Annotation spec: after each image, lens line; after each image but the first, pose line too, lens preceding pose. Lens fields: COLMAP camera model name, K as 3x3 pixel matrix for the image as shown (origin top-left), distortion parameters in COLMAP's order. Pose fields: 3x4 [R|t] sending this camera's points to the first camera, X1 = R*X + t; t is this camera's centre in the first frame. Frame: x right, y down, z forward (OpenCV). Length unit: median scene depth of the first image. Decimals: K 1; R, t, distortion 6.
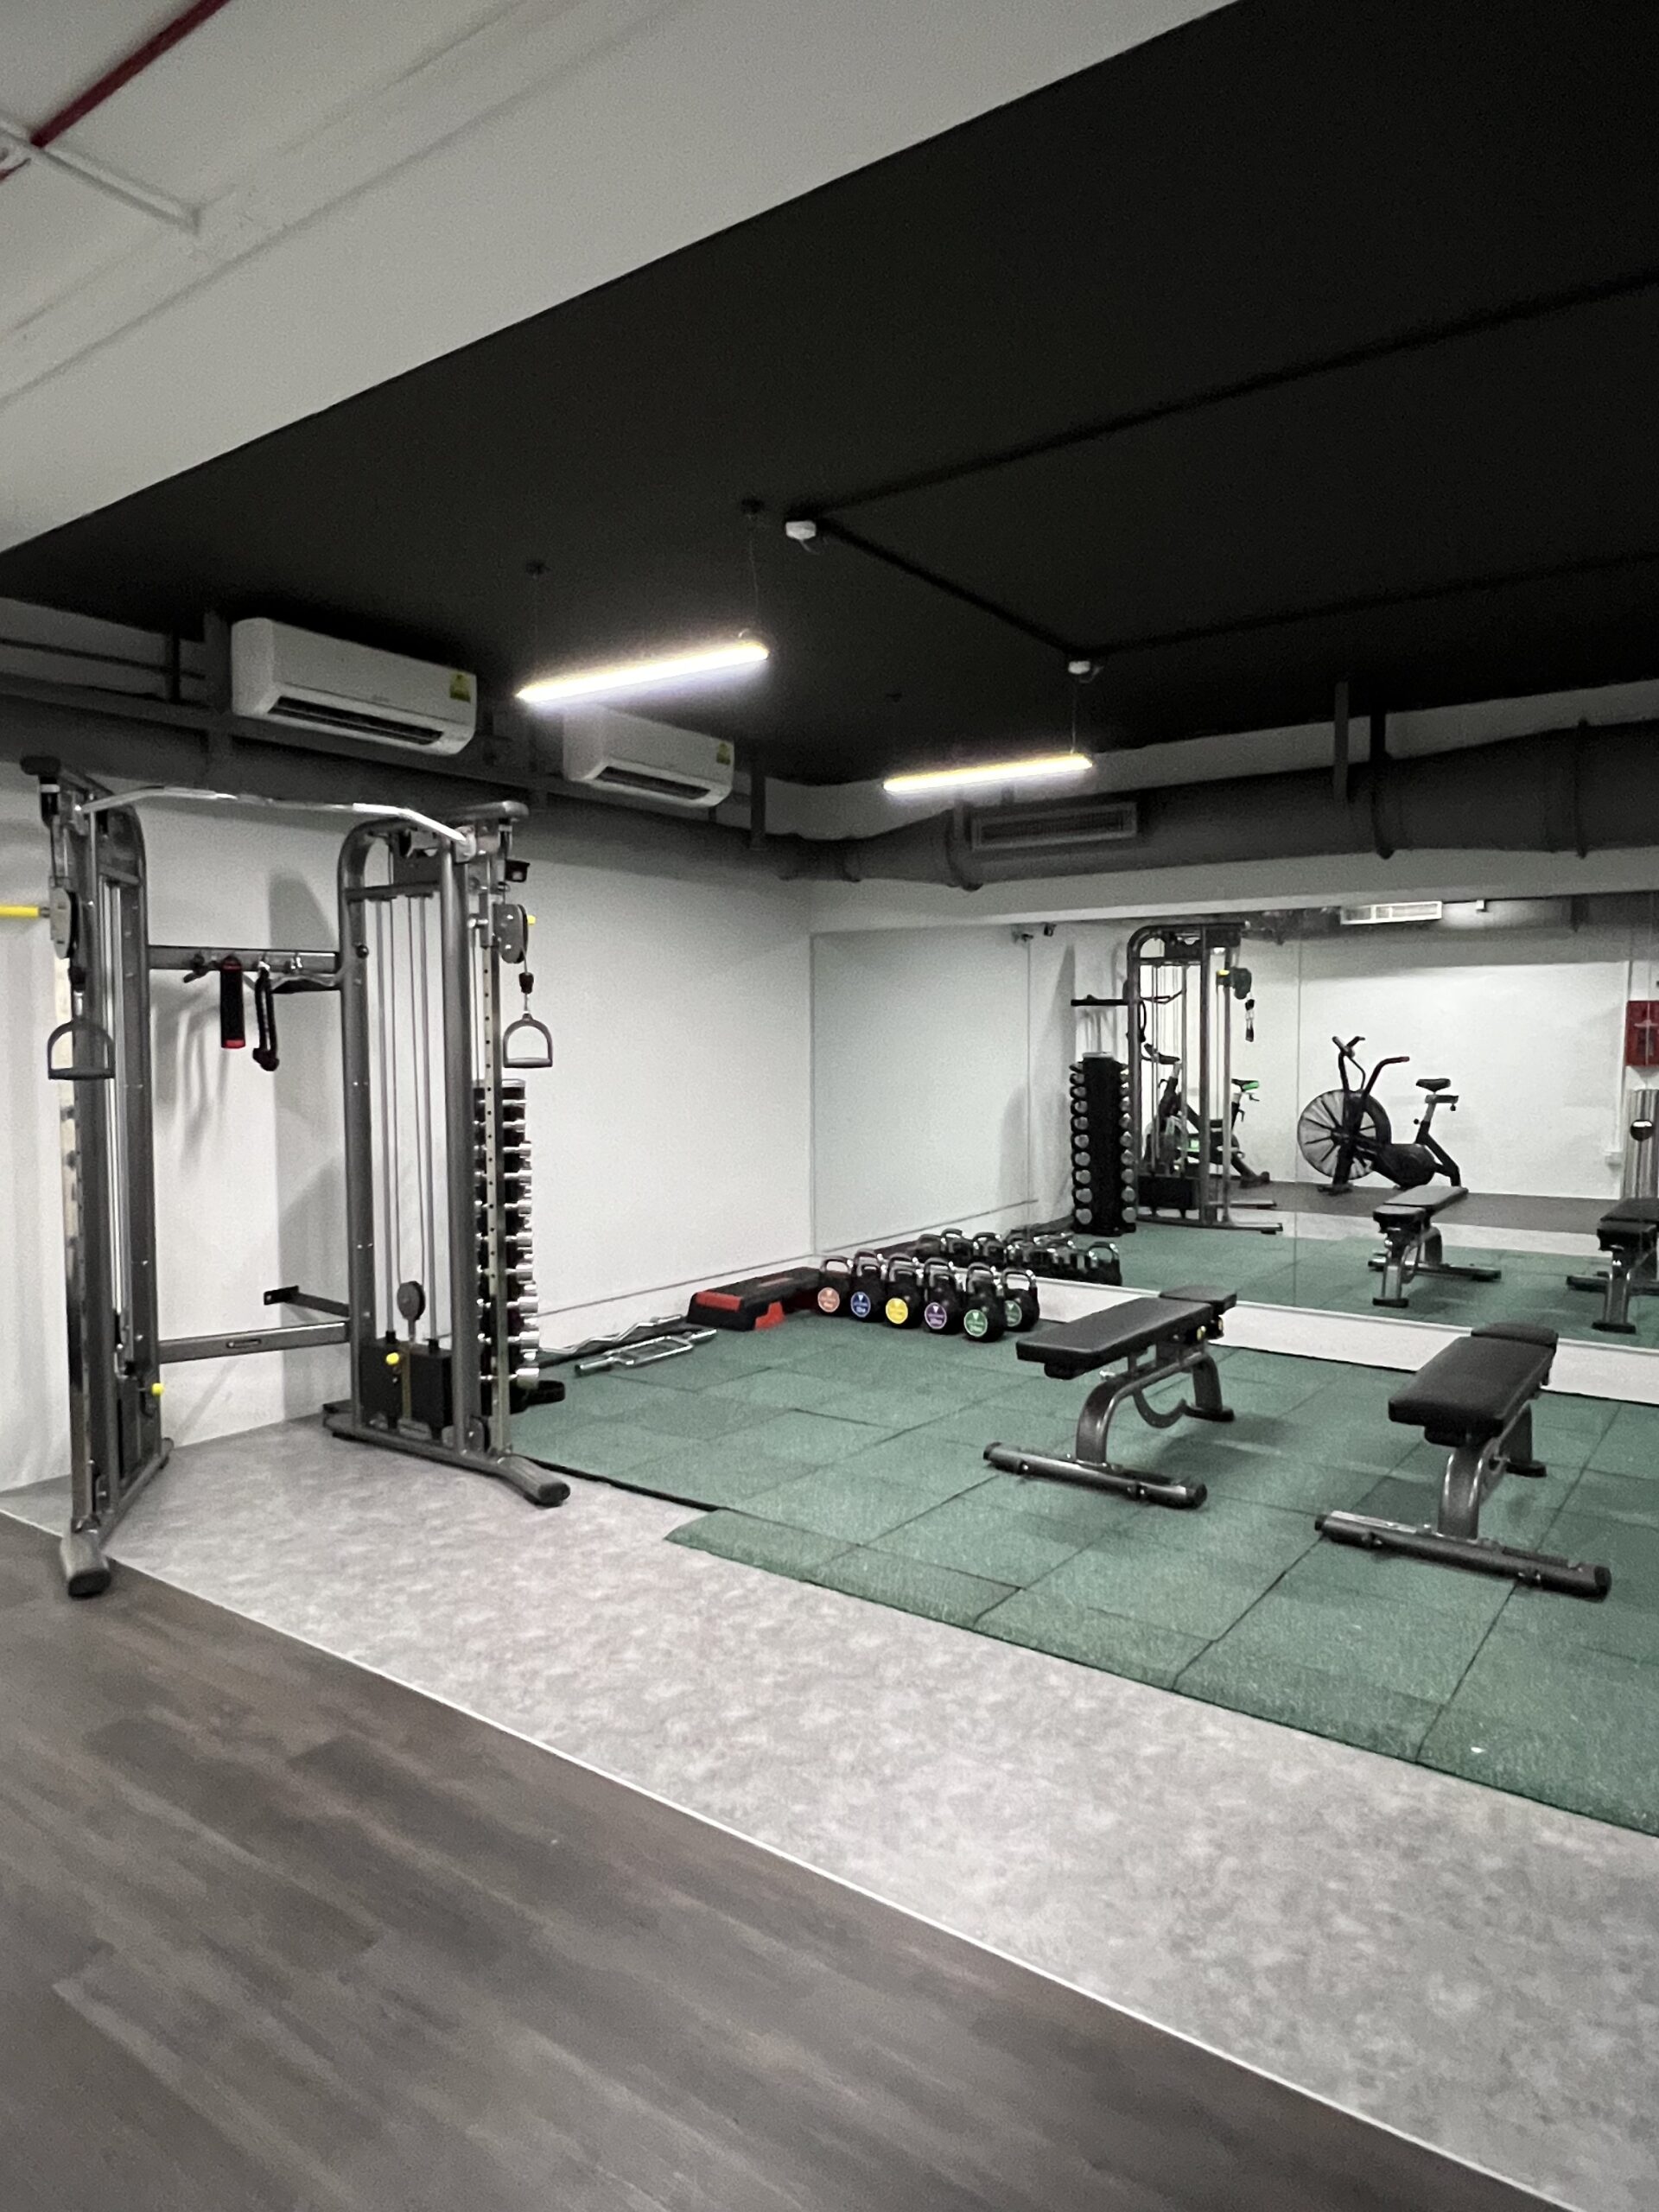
lens RADIAL K [[1393.8, 0, 829.5], [0, 1393.8, 1106.0], [0, 0, 1]] dist [0.003426, 0.000946]
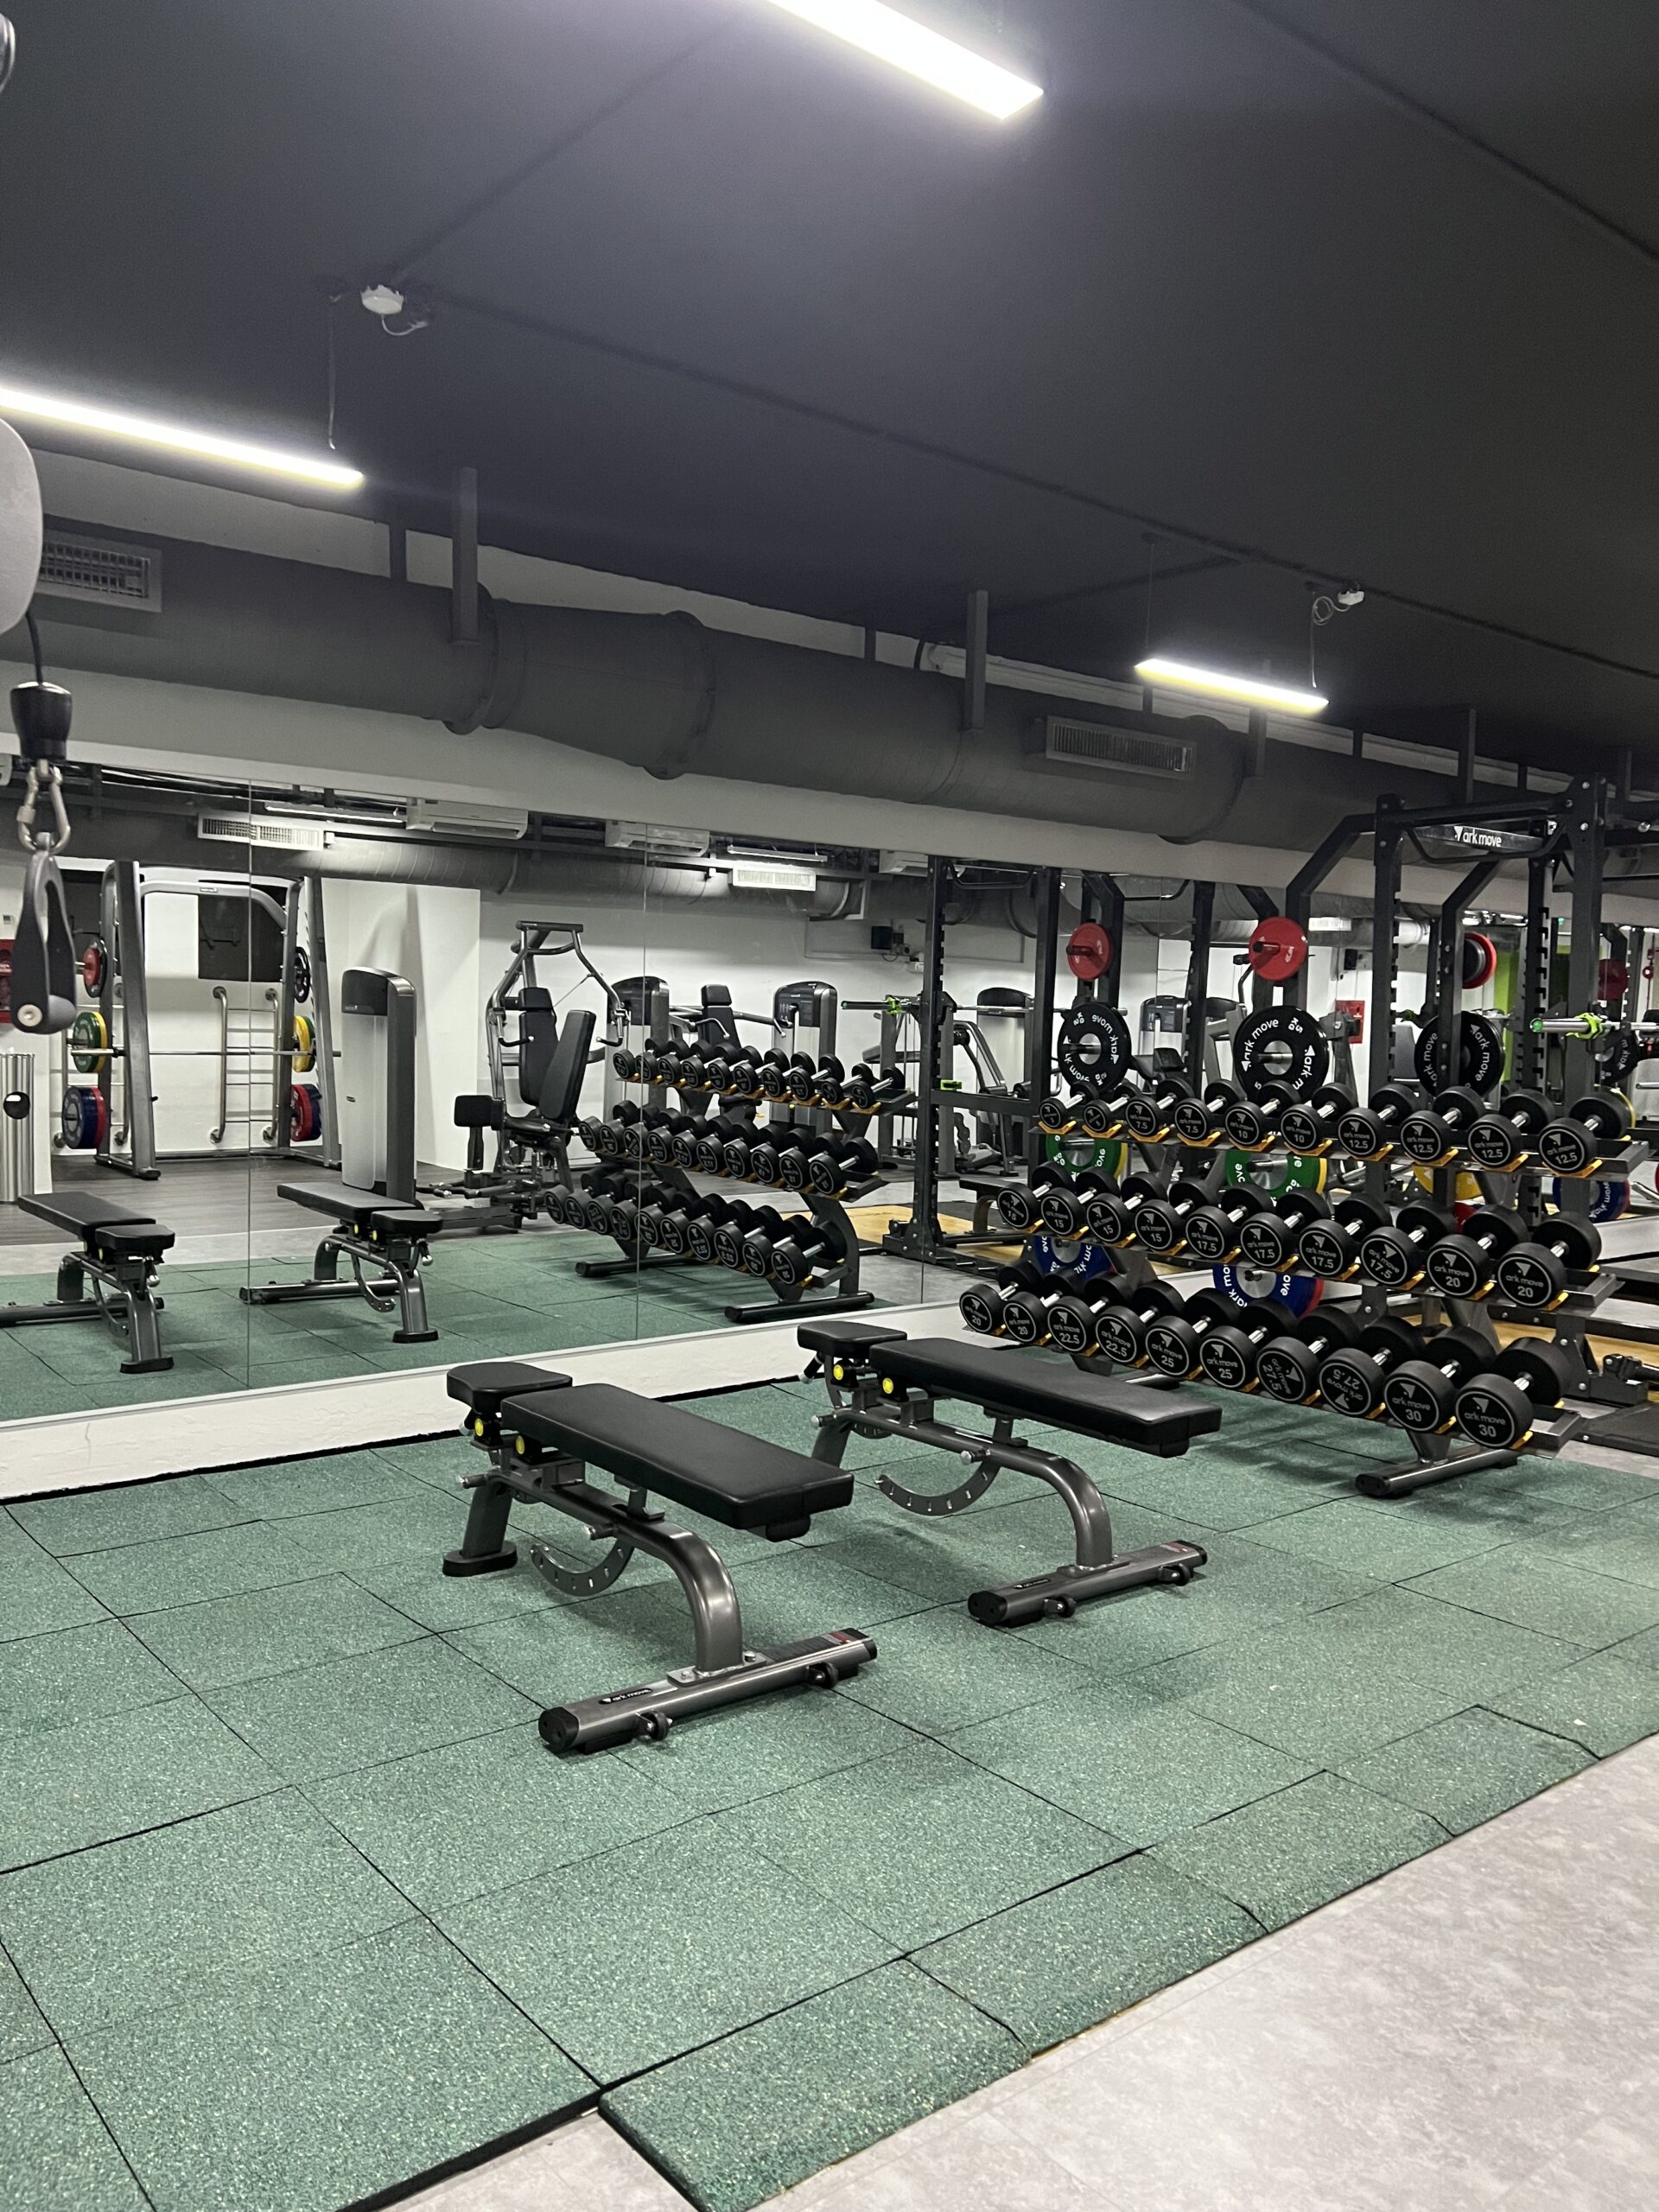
lens RADIAL K [[1654.7, 0, 829.5], [0, 1654.7, 1106.0], [0, 0, 1]] dist [0.062519, -0.073919]
pose [[0.267699, -0.054245, 0.961974, -0.592432], [0.030146, 0.998397, 0.047910, -0.034066], [-0.963031, 0.016174, 0.268905, 0.887279]]
